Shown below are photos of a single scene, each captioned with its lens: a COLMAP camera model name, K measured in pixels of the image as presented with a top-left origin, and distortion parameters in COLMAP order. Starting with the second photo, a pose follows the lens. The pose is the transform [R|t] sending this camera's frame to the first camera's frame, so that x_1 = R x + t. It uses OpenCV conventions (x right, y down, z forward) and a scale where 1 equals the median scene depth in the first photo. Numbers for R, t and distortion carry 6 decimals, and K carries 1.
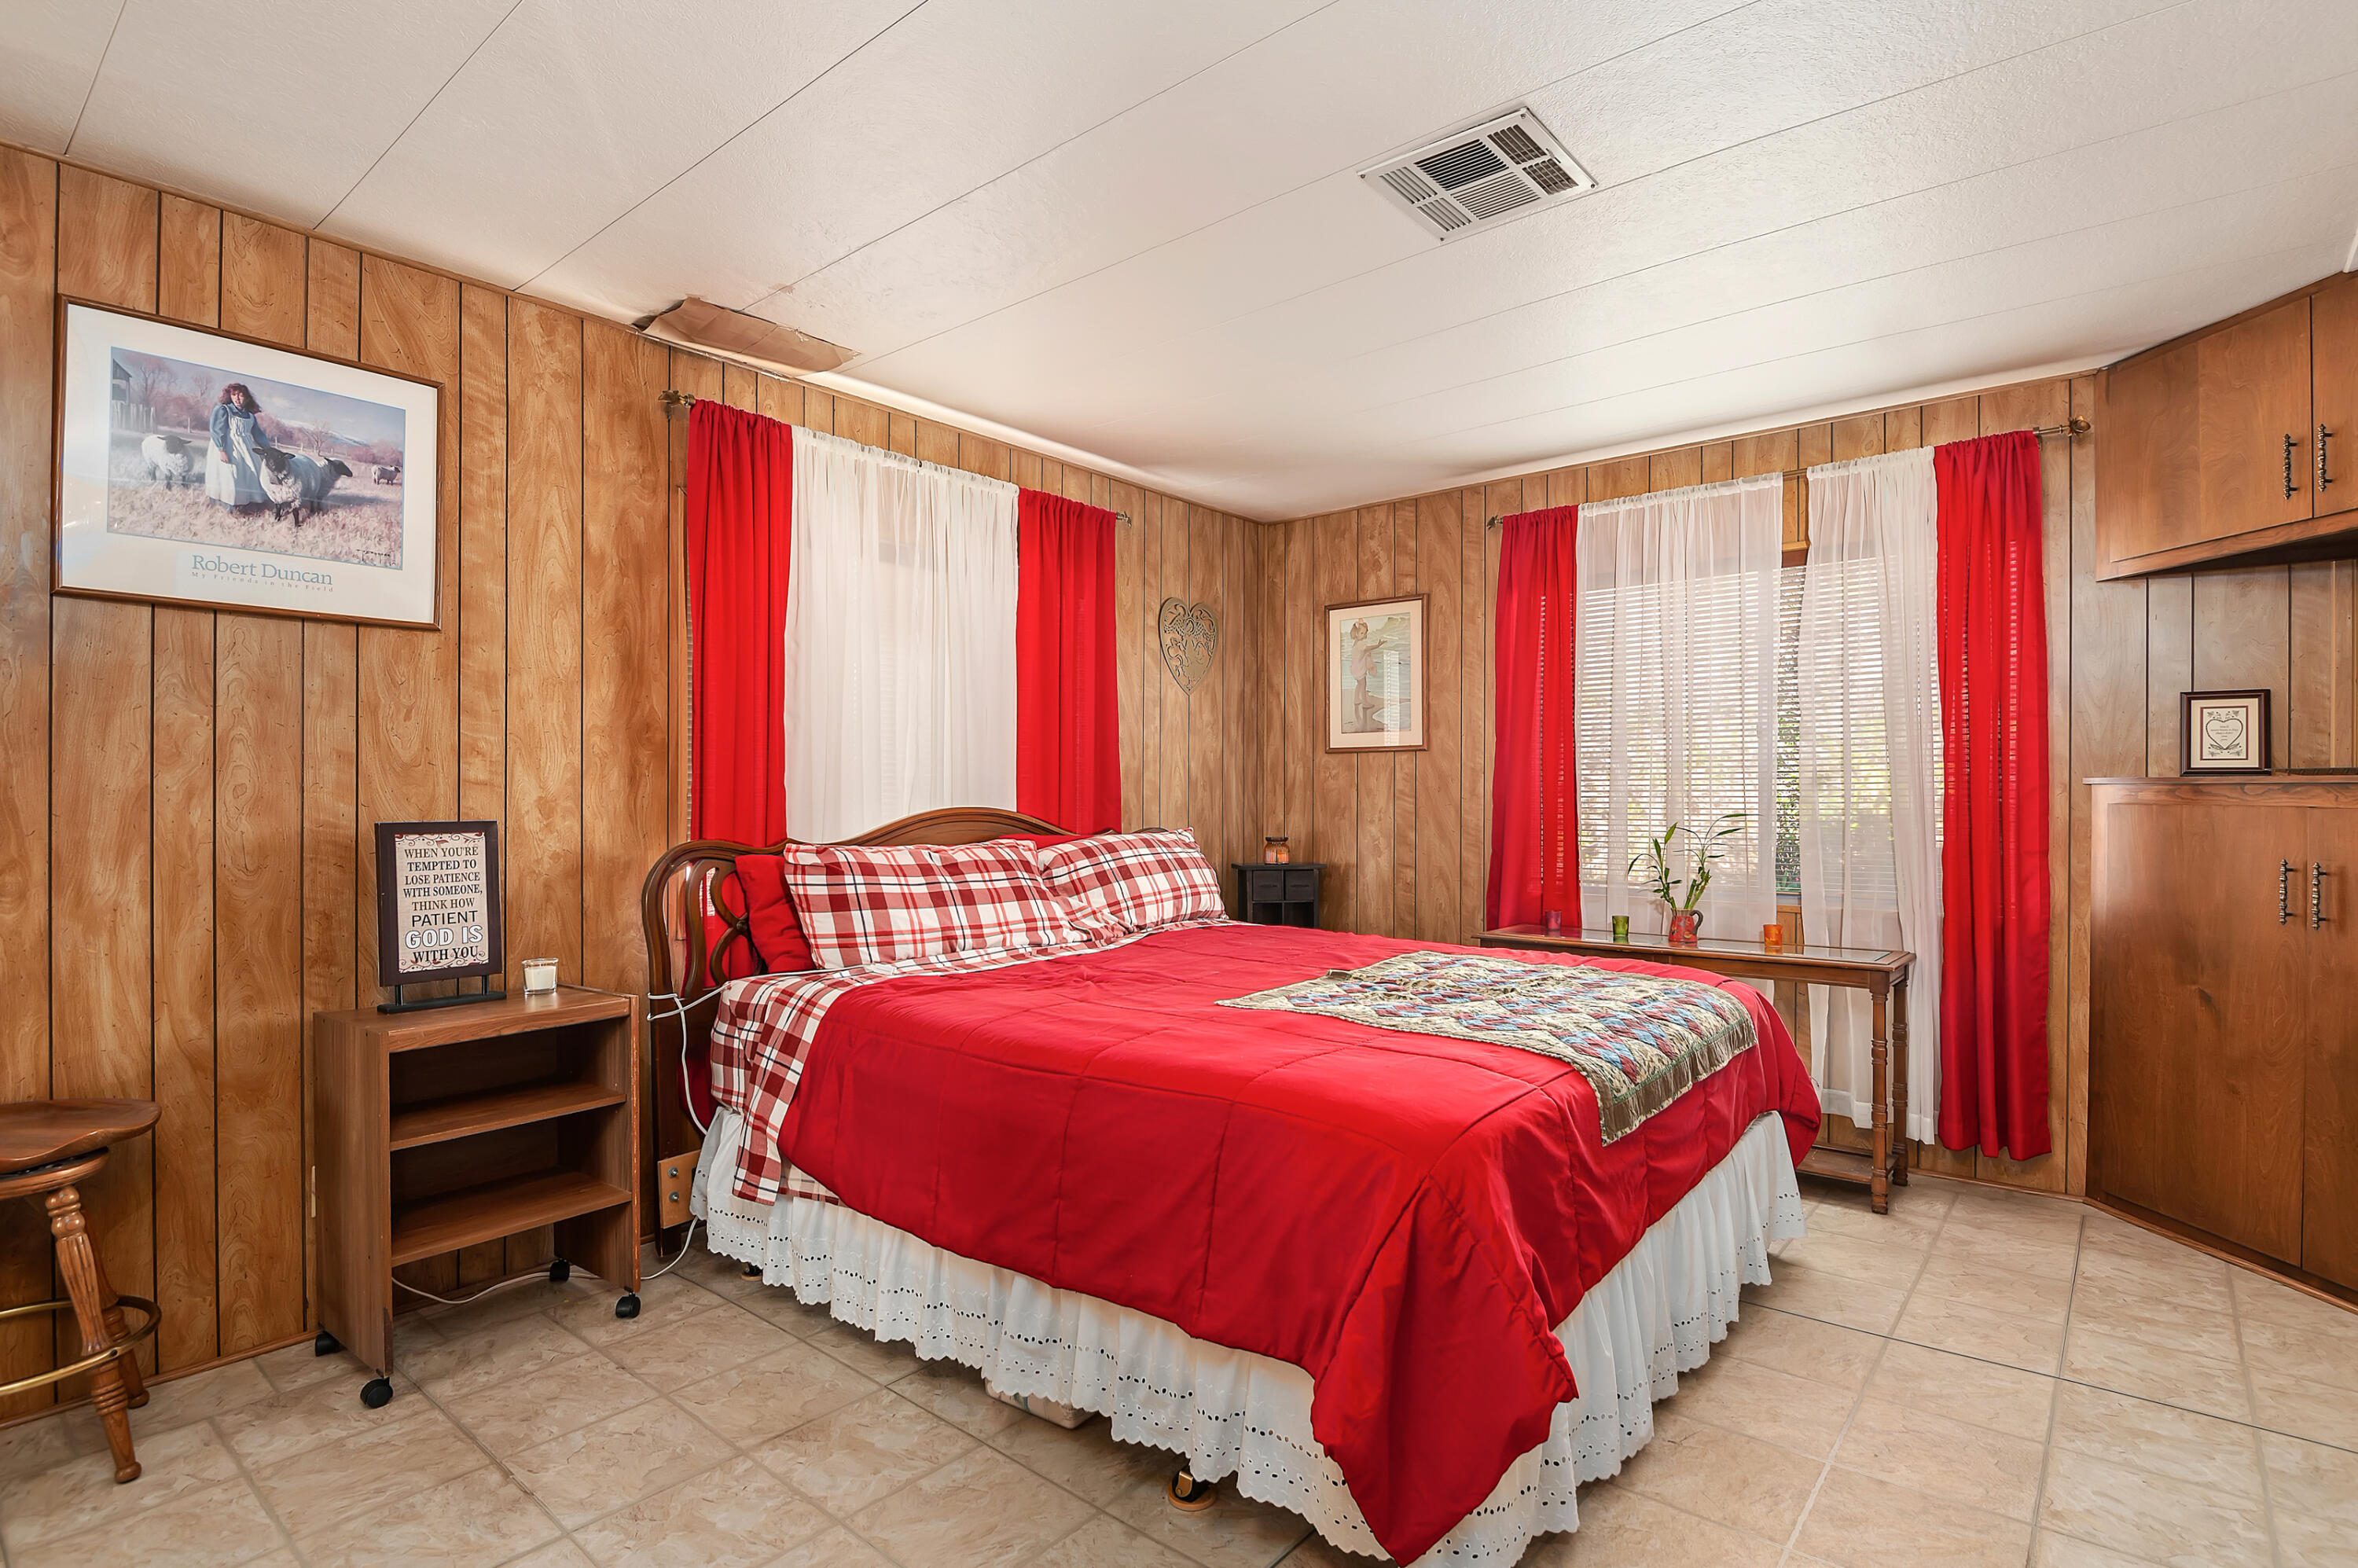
lens RADIAL K [[1094.9, 0, 1172.6], [0, 1094.9, 780.8], [0, 0, 1]] dist [0.022554, -0.017240]
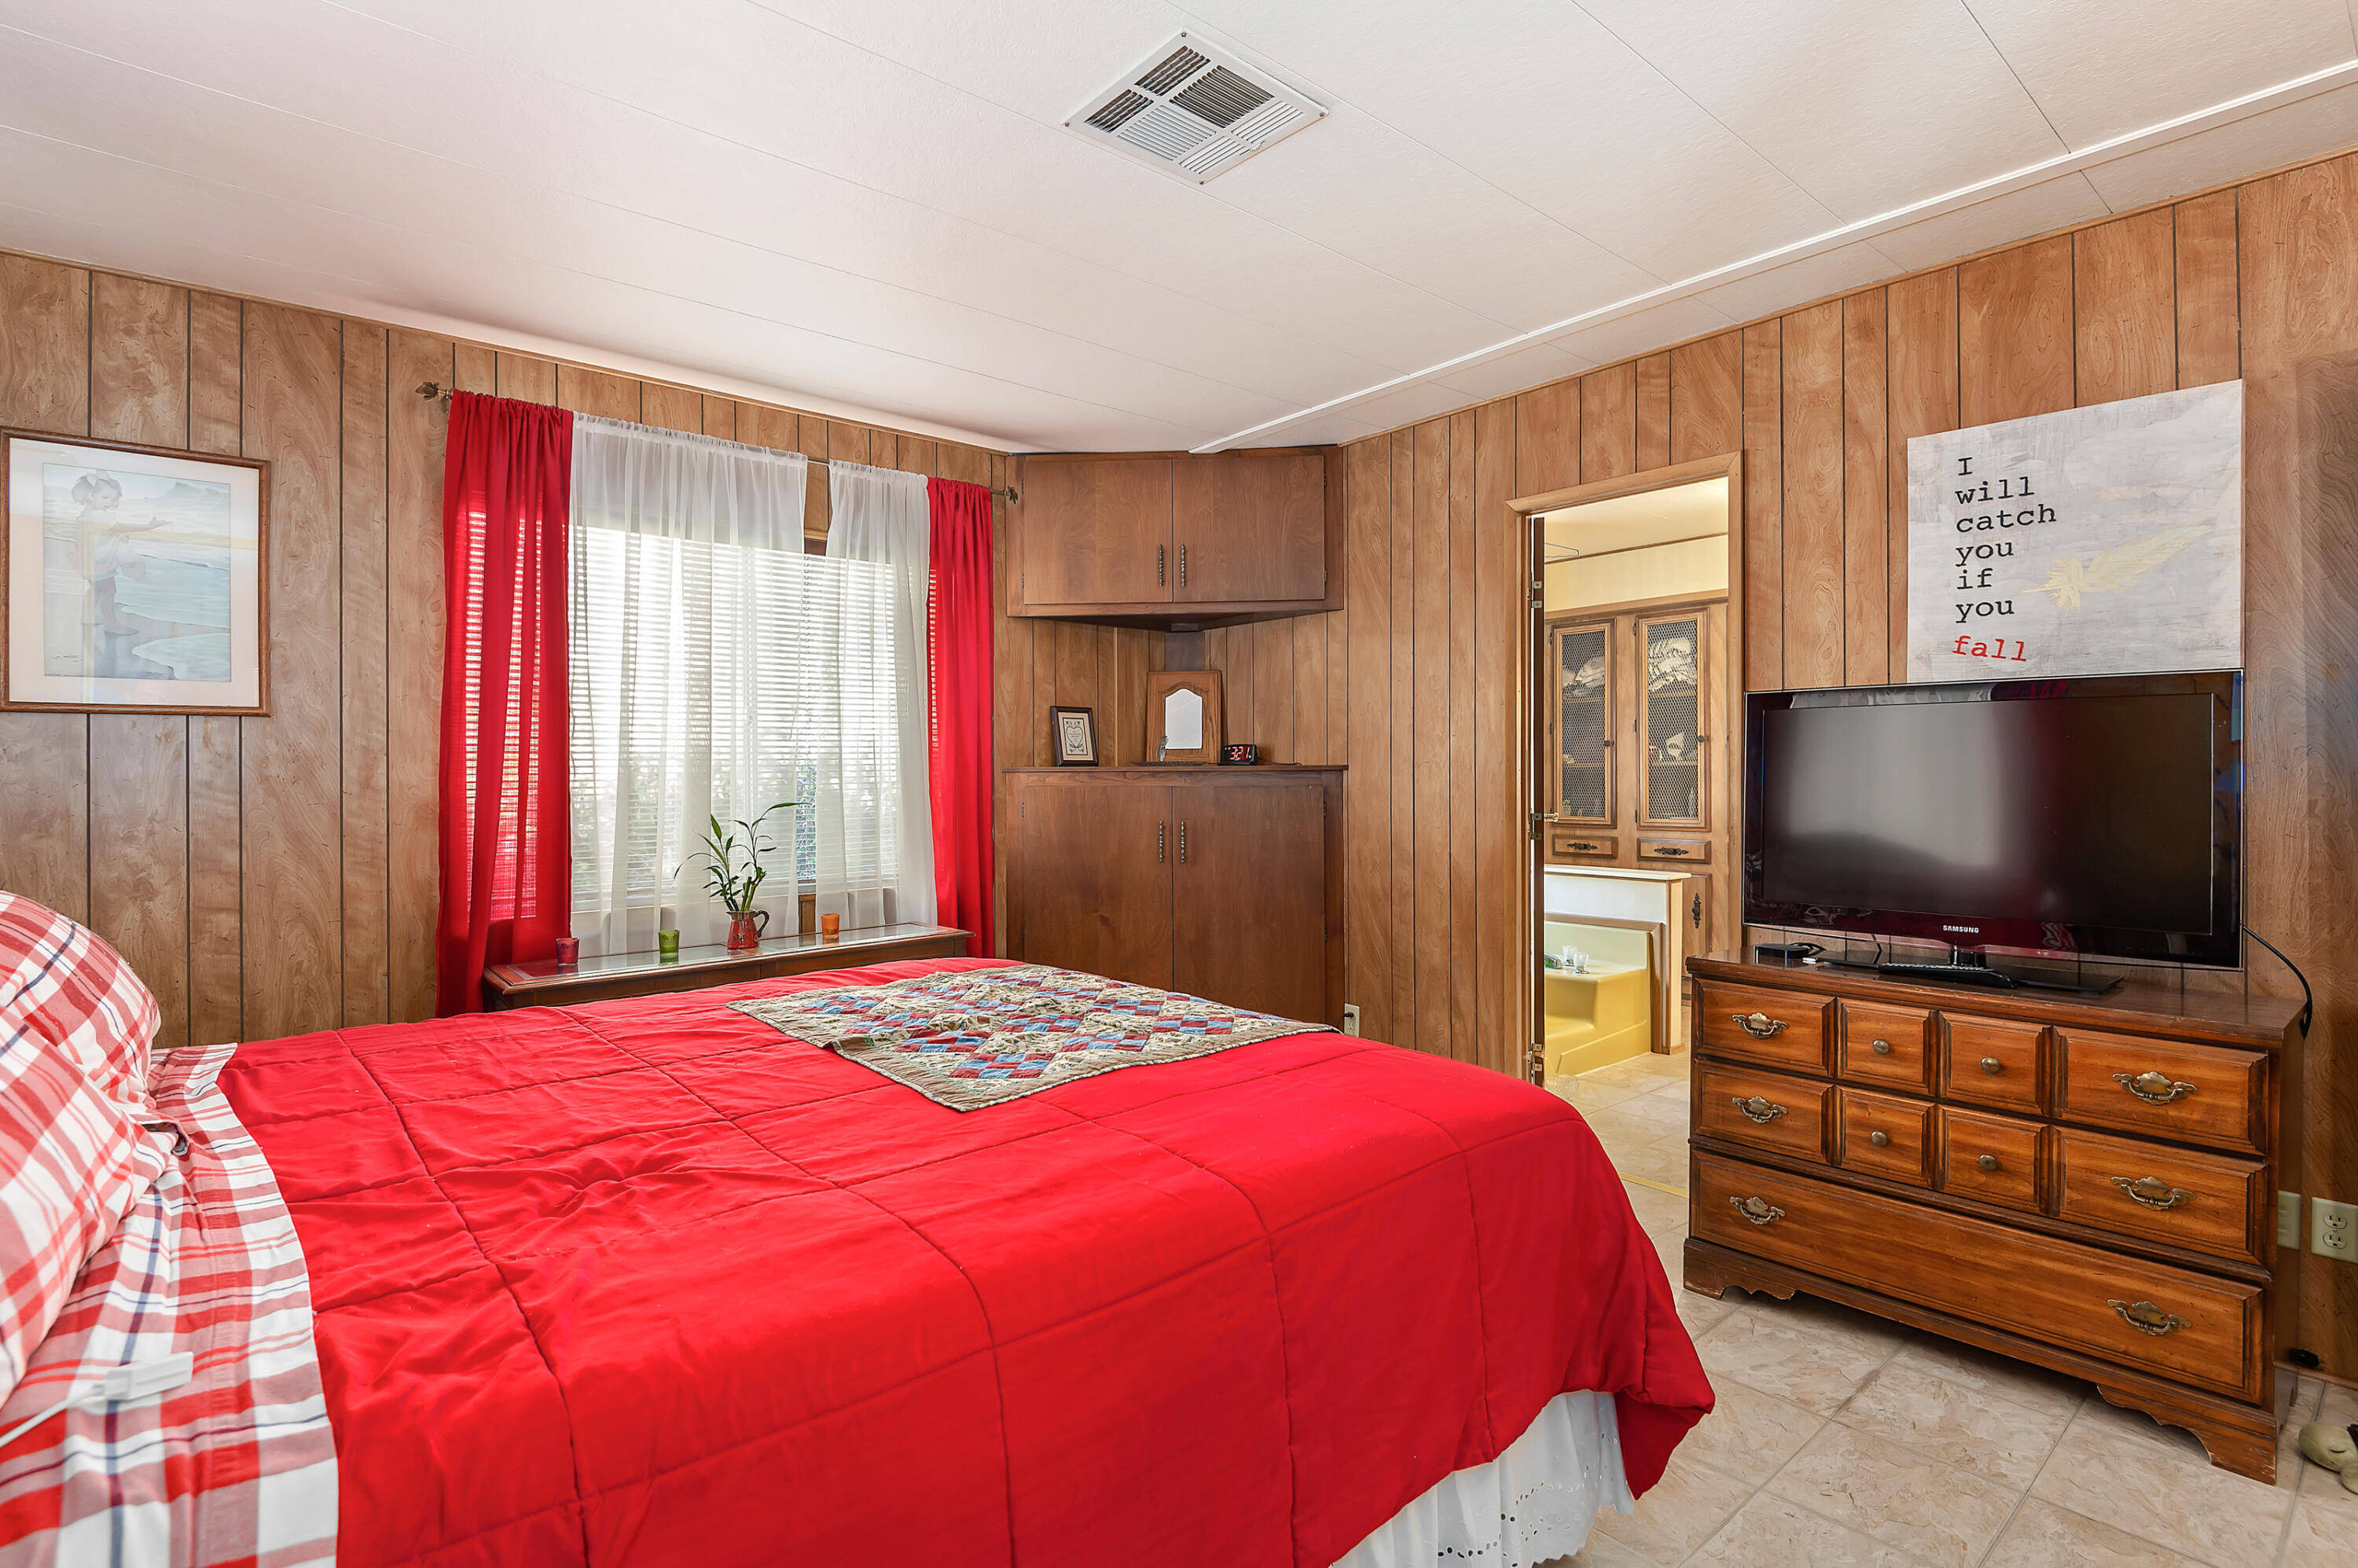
lens RADIAL K [[1116.6, 0, 1174.2], [0, 1116.6, 760.4], [0, 0, 1]] dist [-0.001191, -0.000175]
pose [[0.188677, 0.008042, 0.982006, -0.321424], [-0.004921, 0.999962, -0.007243, -0.001114], [-0.982027, -0.003465, 0.188709, 0.427000]]
